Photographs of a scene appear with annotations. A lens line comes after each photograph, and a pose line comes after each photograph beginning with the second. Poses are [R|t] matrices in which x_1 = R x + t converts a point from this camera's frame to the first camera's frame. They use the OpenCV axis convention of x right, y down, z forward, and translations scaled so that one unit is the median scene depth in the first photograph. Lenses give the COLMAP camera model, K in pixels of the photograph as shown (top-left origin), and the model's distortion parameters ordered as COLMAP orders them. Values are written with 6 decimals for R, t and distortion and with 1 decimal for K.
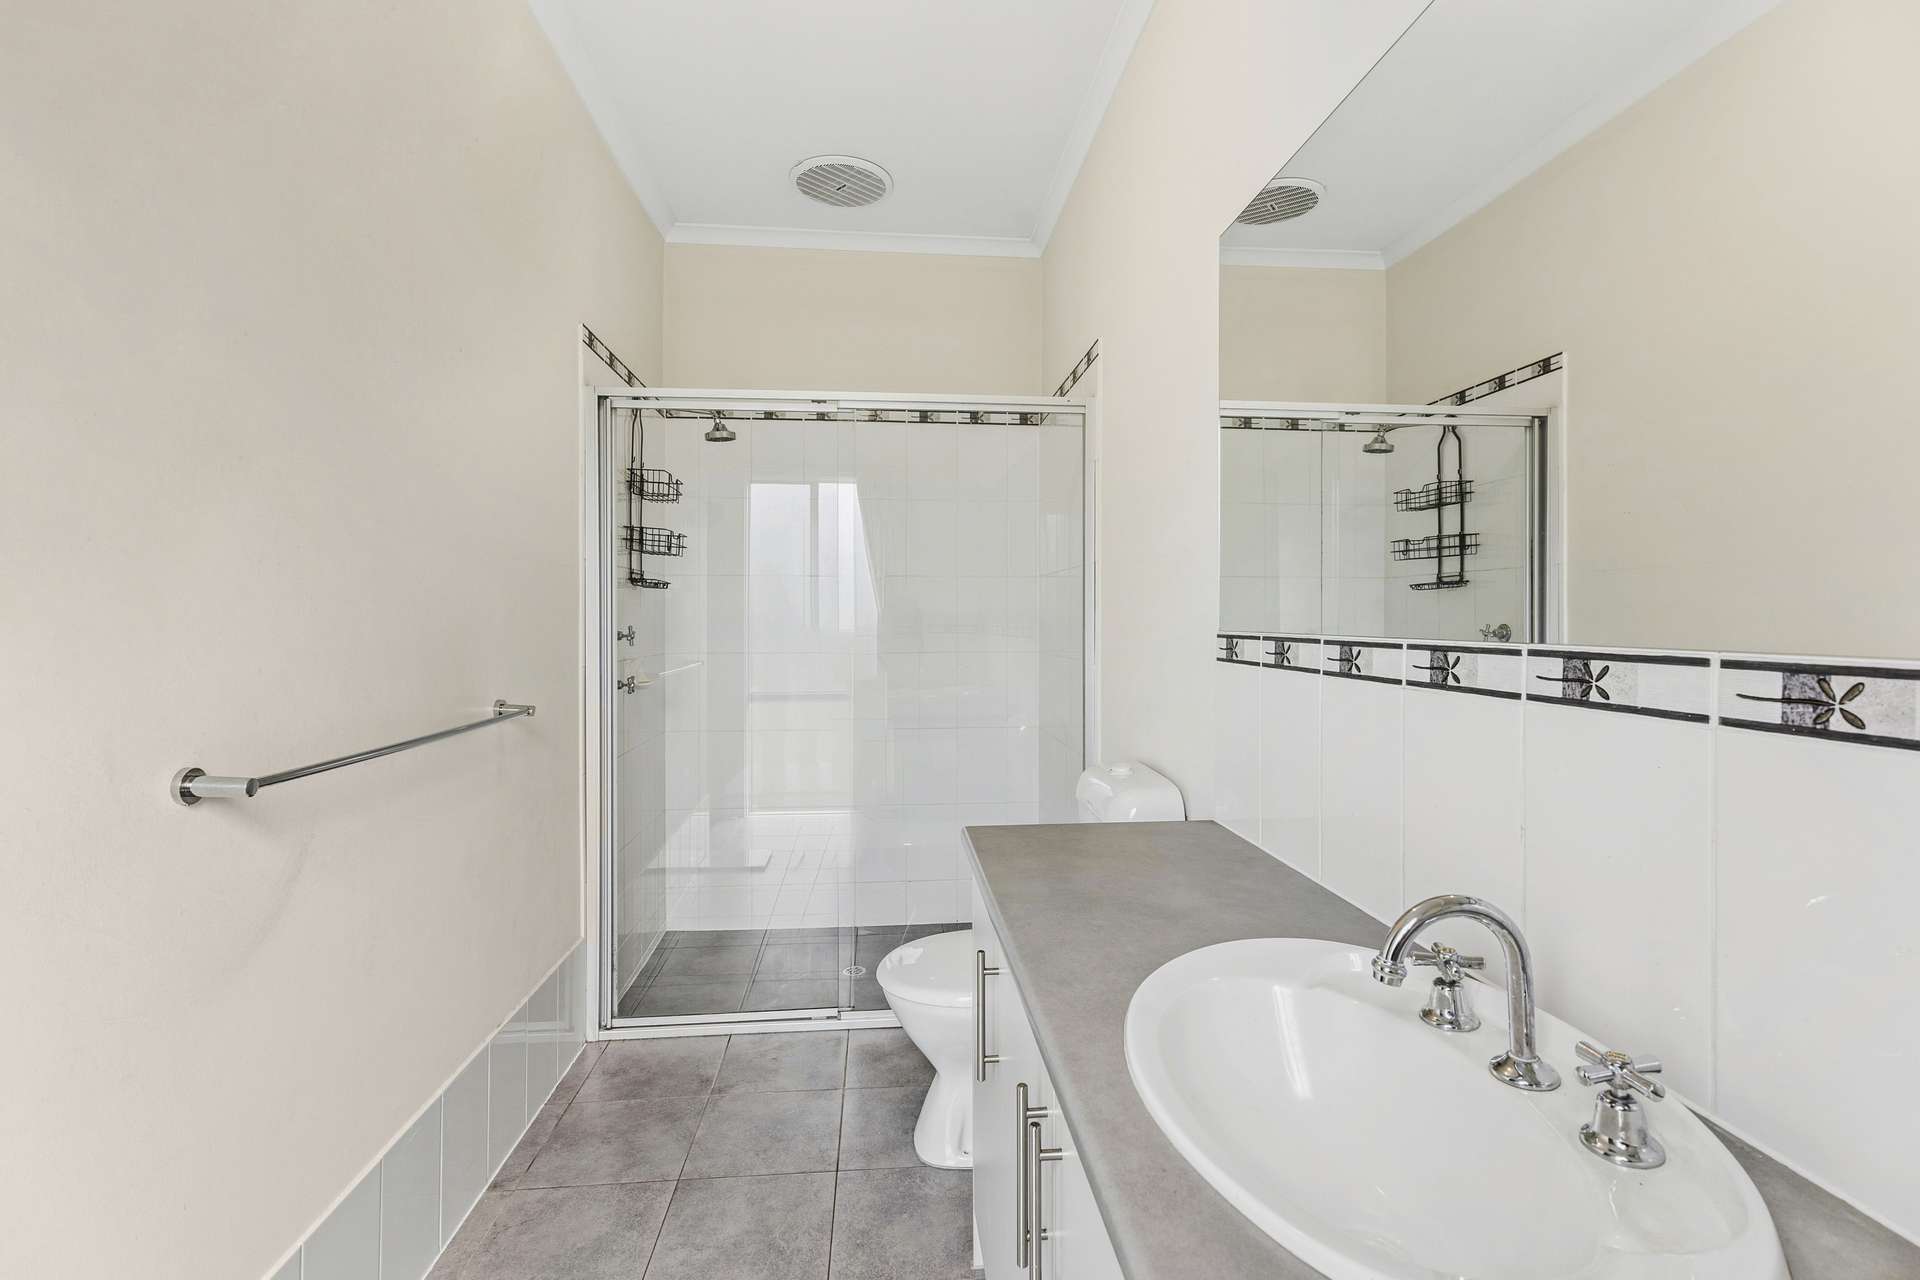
lens RADIAL K [[895.9, 0, 971.1], [0, 895.9, 622.5], [0, 0, 1]] dist [0.007599, -0.000949]
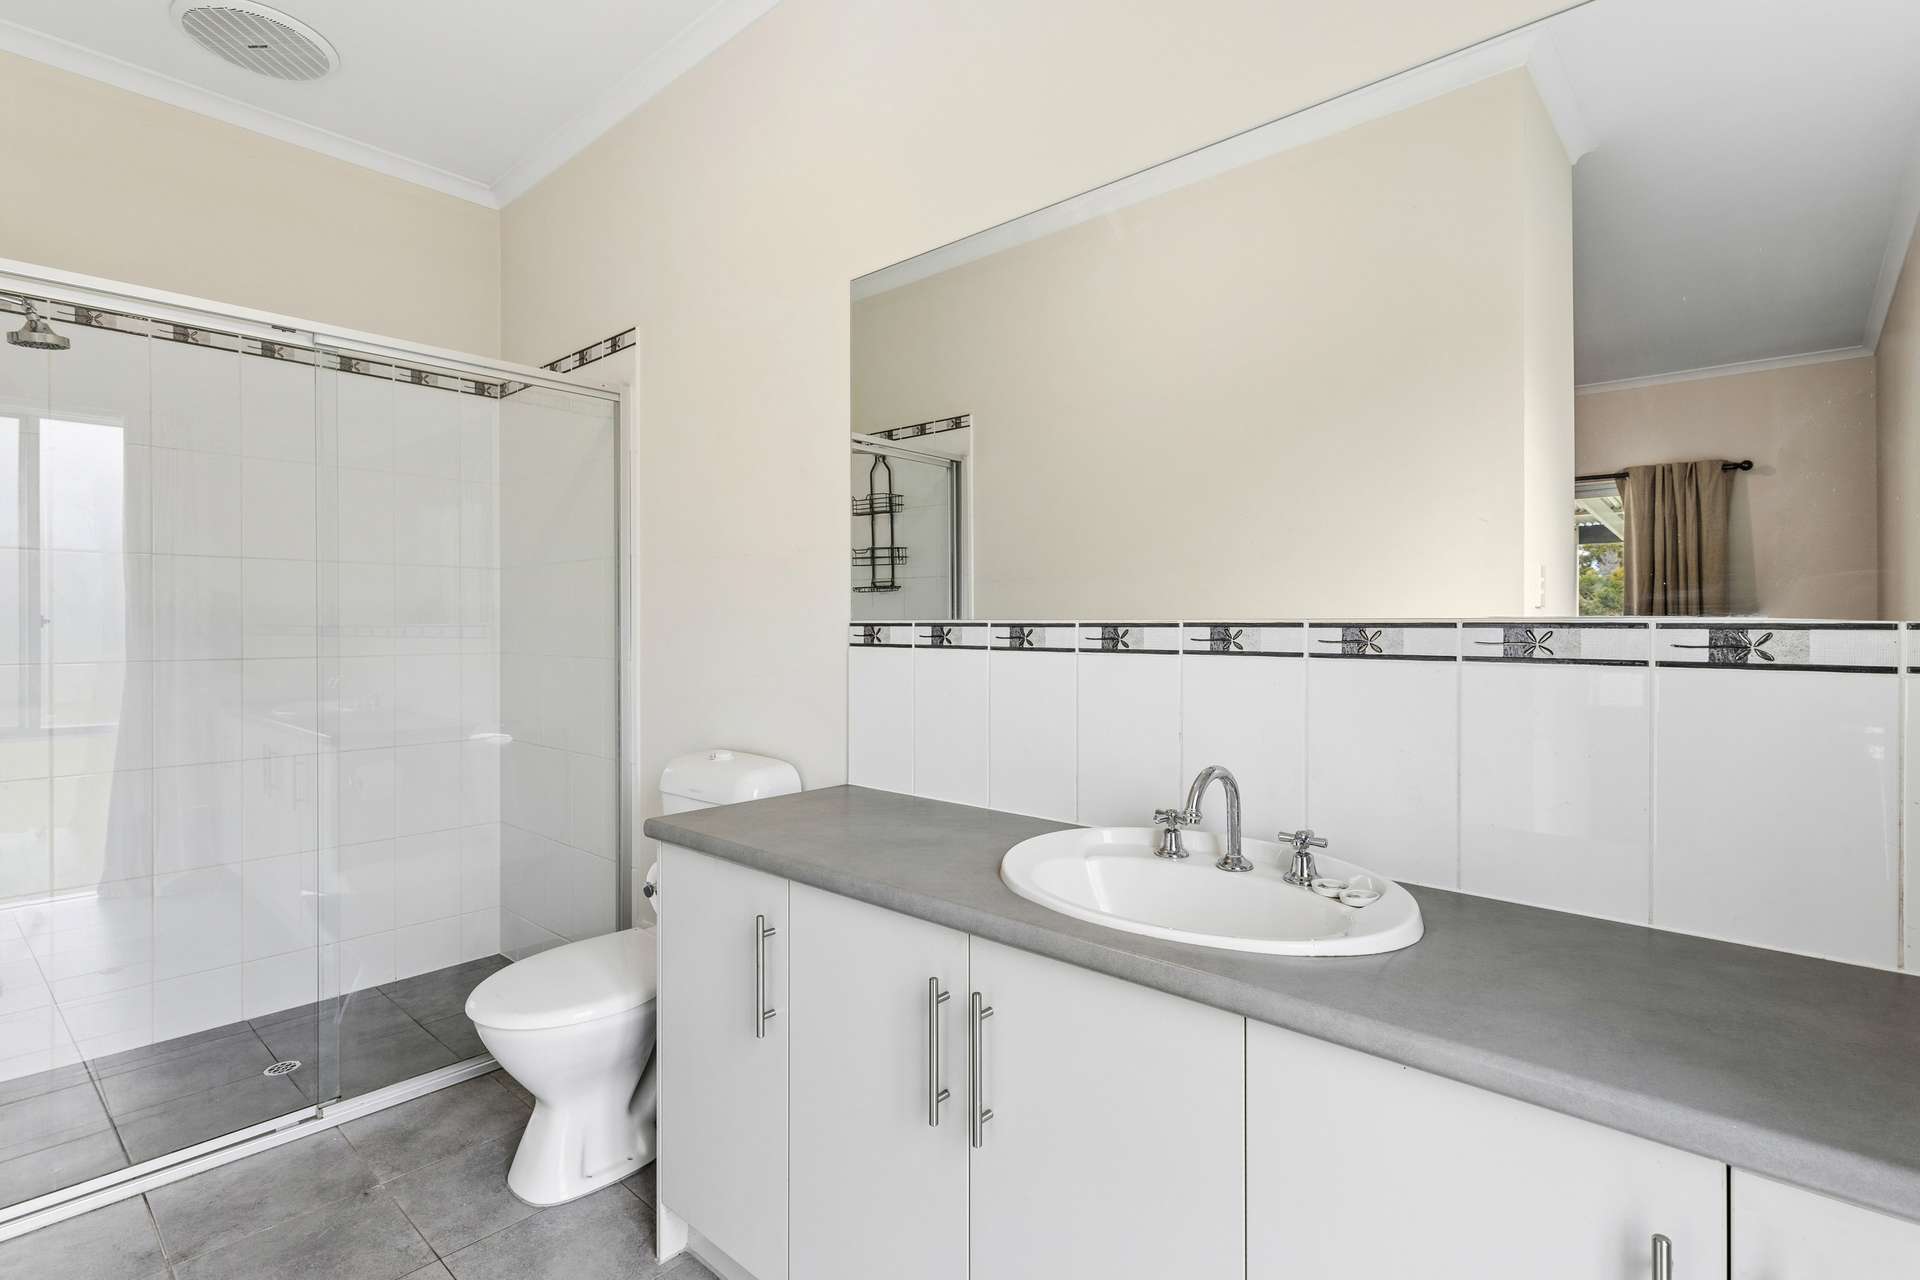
lens RADIAL K [[926.6, 0, 962.2], [0, 926.6, 631.3], [0, 0, 1]] dist [0.003051, -0.001332]
pose [[0.729279, -0.005958, 0.684190, -0.277864], [0.004556, 0.999982, 0.003851, 0.012539], [-0.684201, 0.000308, 0.729293, 0.017226]]
